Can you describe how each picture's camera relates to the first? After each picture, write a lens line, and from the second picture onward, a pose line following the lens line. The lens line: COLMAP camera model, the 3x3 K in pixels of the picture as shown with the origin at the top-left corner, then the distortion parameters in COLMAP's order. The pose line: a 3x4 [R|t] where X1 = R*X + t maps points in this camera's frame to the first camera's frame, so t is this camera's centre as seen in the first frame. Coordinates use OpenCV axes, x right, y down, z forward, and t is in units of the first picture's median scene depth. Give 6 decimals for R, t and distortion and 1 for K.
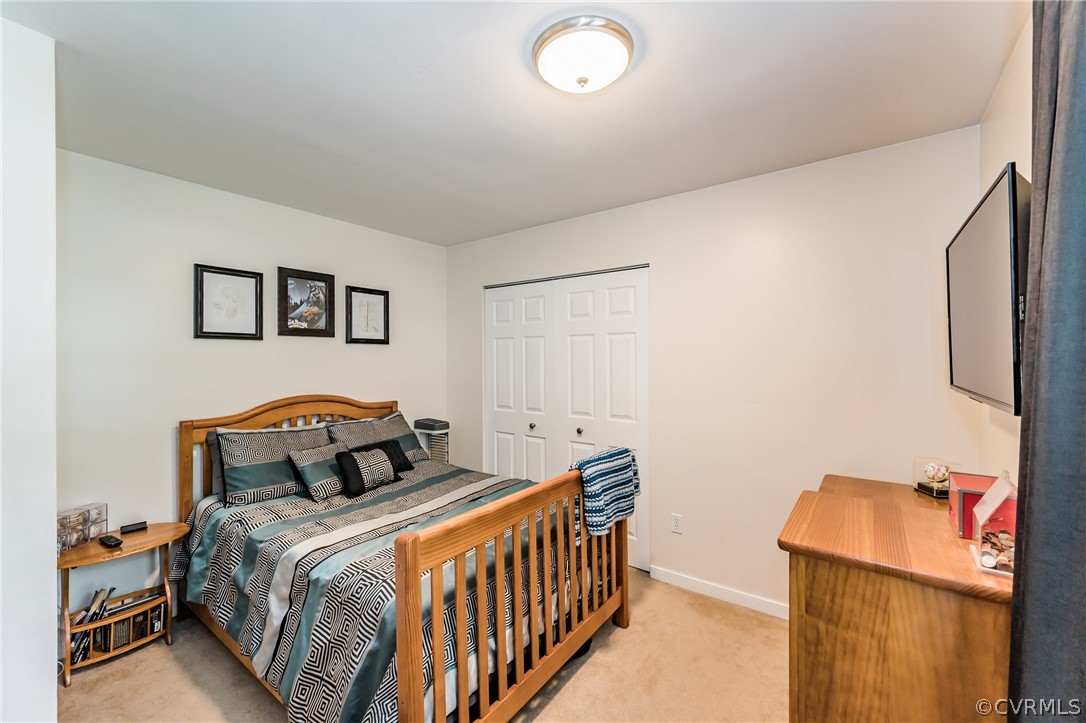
lens RADIAL K [[435.5, 0, 540.6], [0, 435.5, 362.0], [0, 0, 1]] dist [-0.002285, 0.000121]
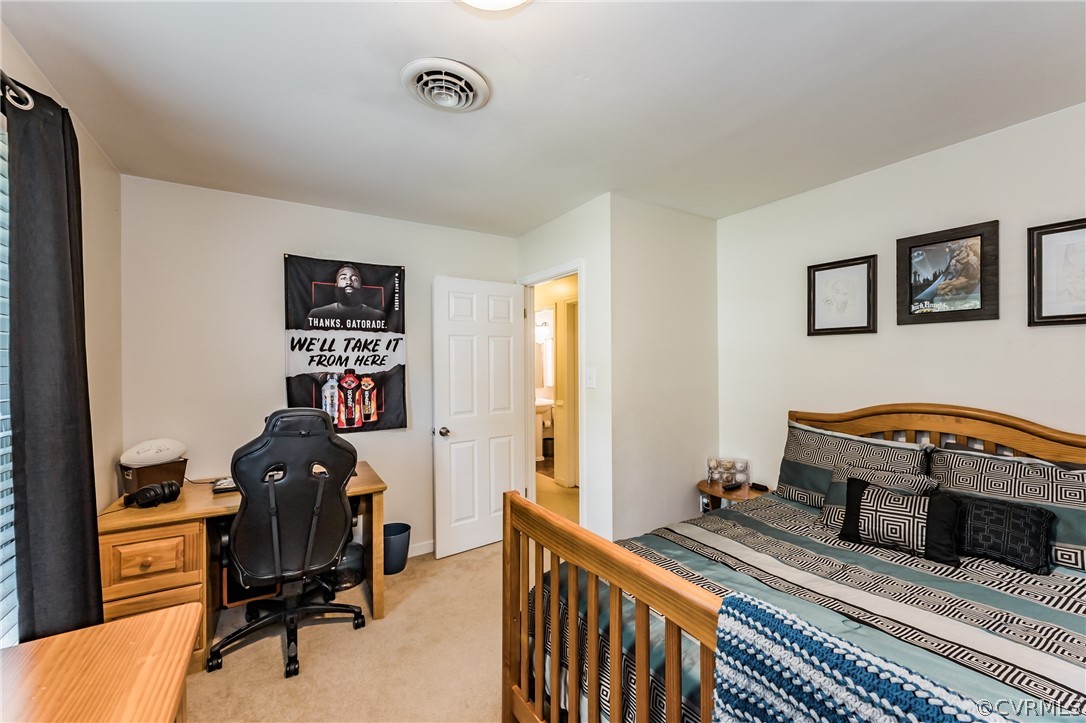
lens RADIAL K [[435.5, 0, 538.7], [0, 435.5, 362.1], [0, 0, 1]] dist [-0.002285, 0.000121]
pose [[-0.362315, 0.014259, -0.931947, 0.394556], [0.007516, 0.999895, 0.012376, -0.007499], [0.932025, -0.002521, -0.362384, 0.677987]]
